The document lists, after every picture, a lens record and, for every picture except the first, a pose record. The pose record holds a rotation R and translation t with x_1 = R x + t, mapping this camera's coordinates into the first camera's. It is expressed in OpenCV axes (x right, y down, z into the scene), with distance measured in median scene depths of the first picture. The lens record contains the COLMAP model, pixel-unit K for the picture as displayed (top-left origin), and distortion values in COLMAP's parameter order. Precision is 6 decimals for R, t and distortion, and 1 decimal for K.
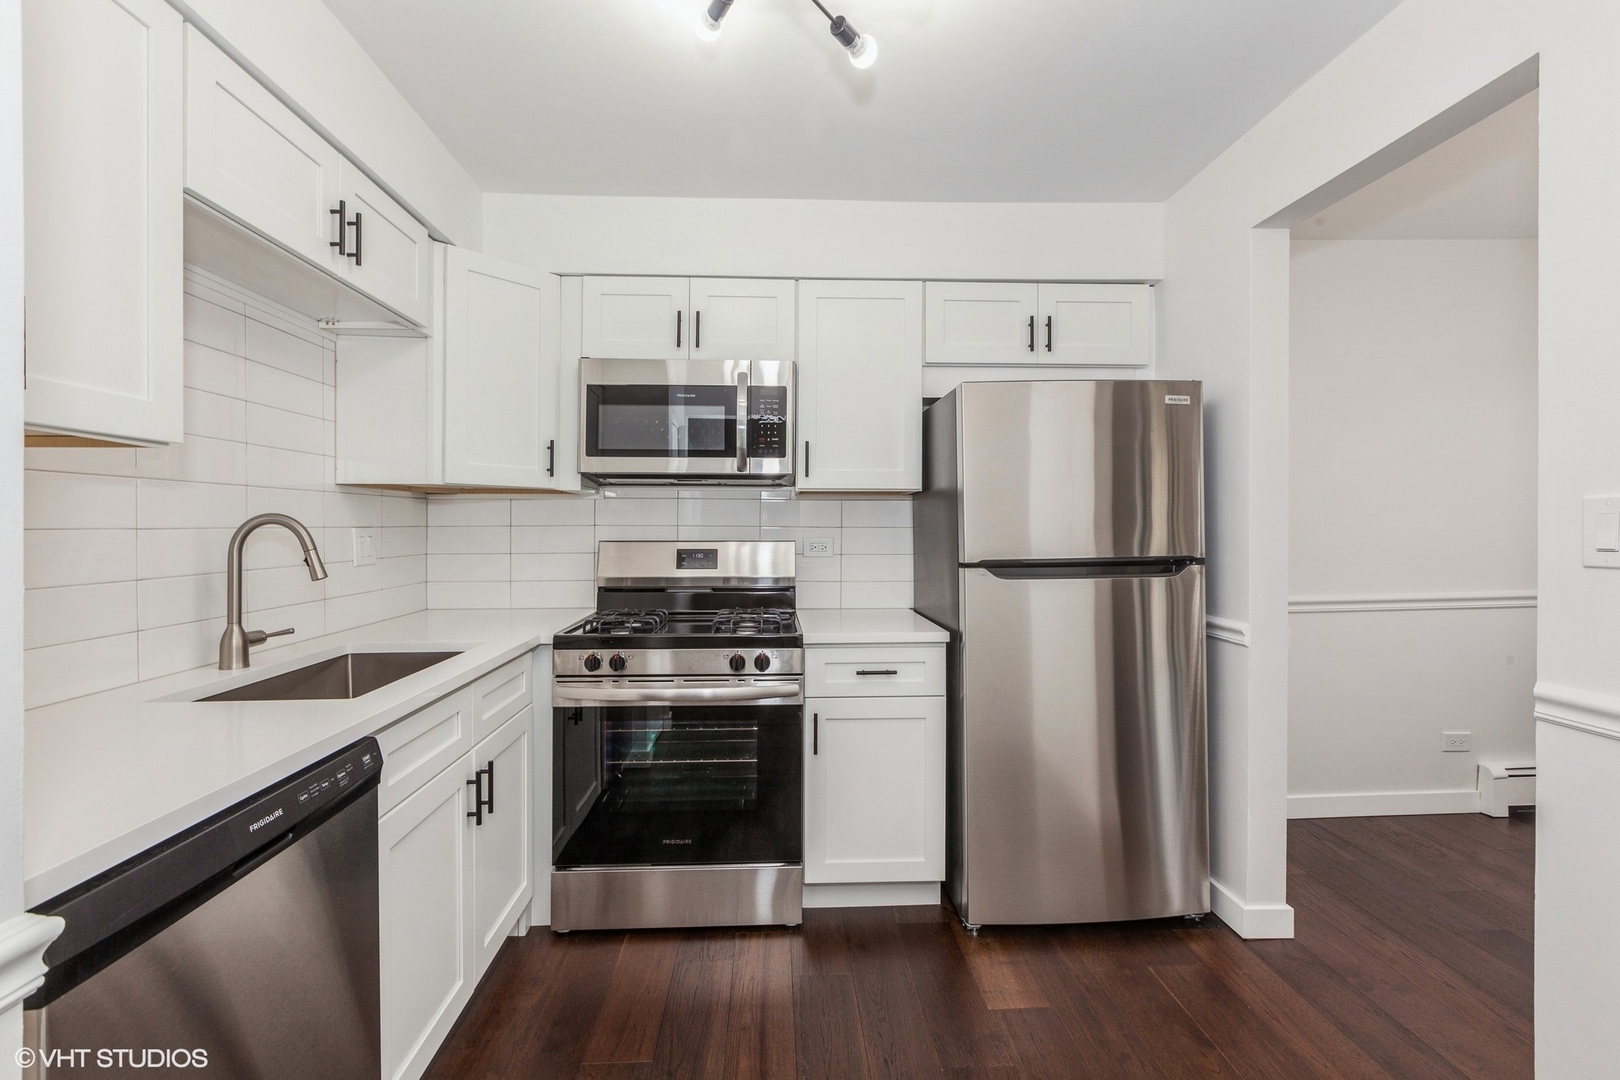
lens RADIAL K [[730.8, 0, 803.5], [0, 730.8, 527.2], [0, 0, 1]] dist [-0.002517, -0.000247]
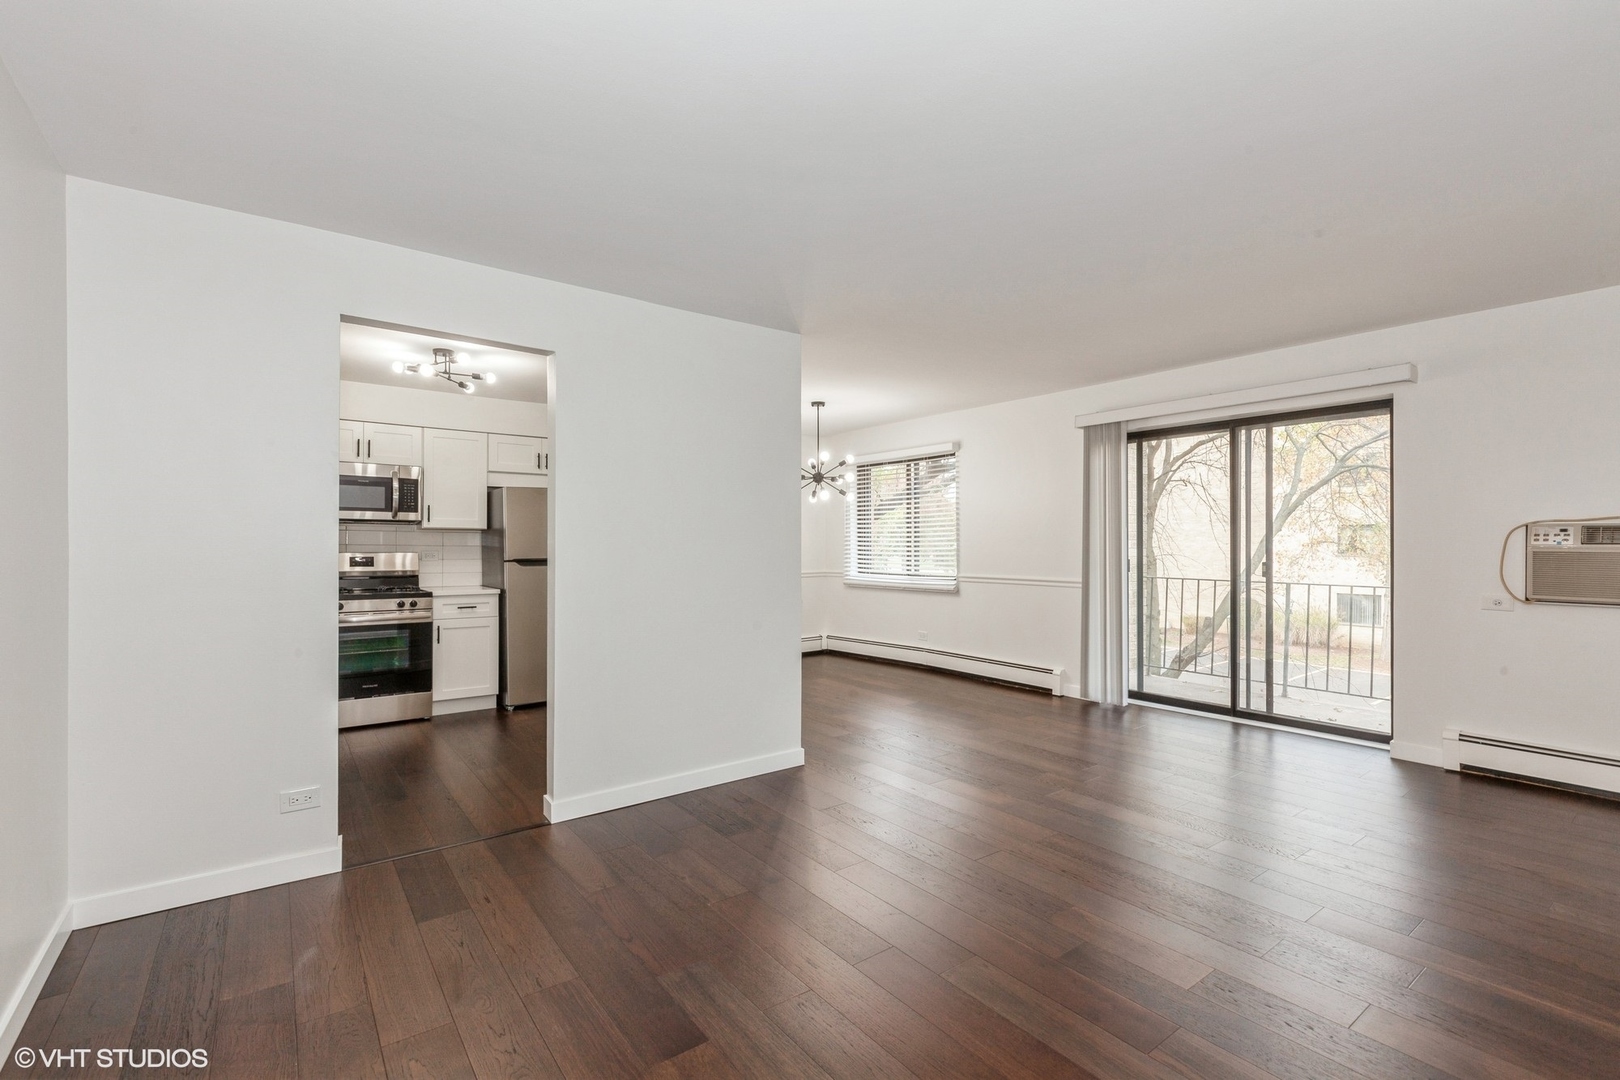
lens RADIAL K [[728.7, 0, 810.6], [0, 728.7, 549.2], [0, 0, 1]] dist [-0.002260, -0.000352]
pose [[0.828906, -0.000687, 0.559388, -0.267788], [0.000023, 0.999999, 0.001194, 0.008664], [-0.559388, -0.000977, 0.828905, -1.416950]]
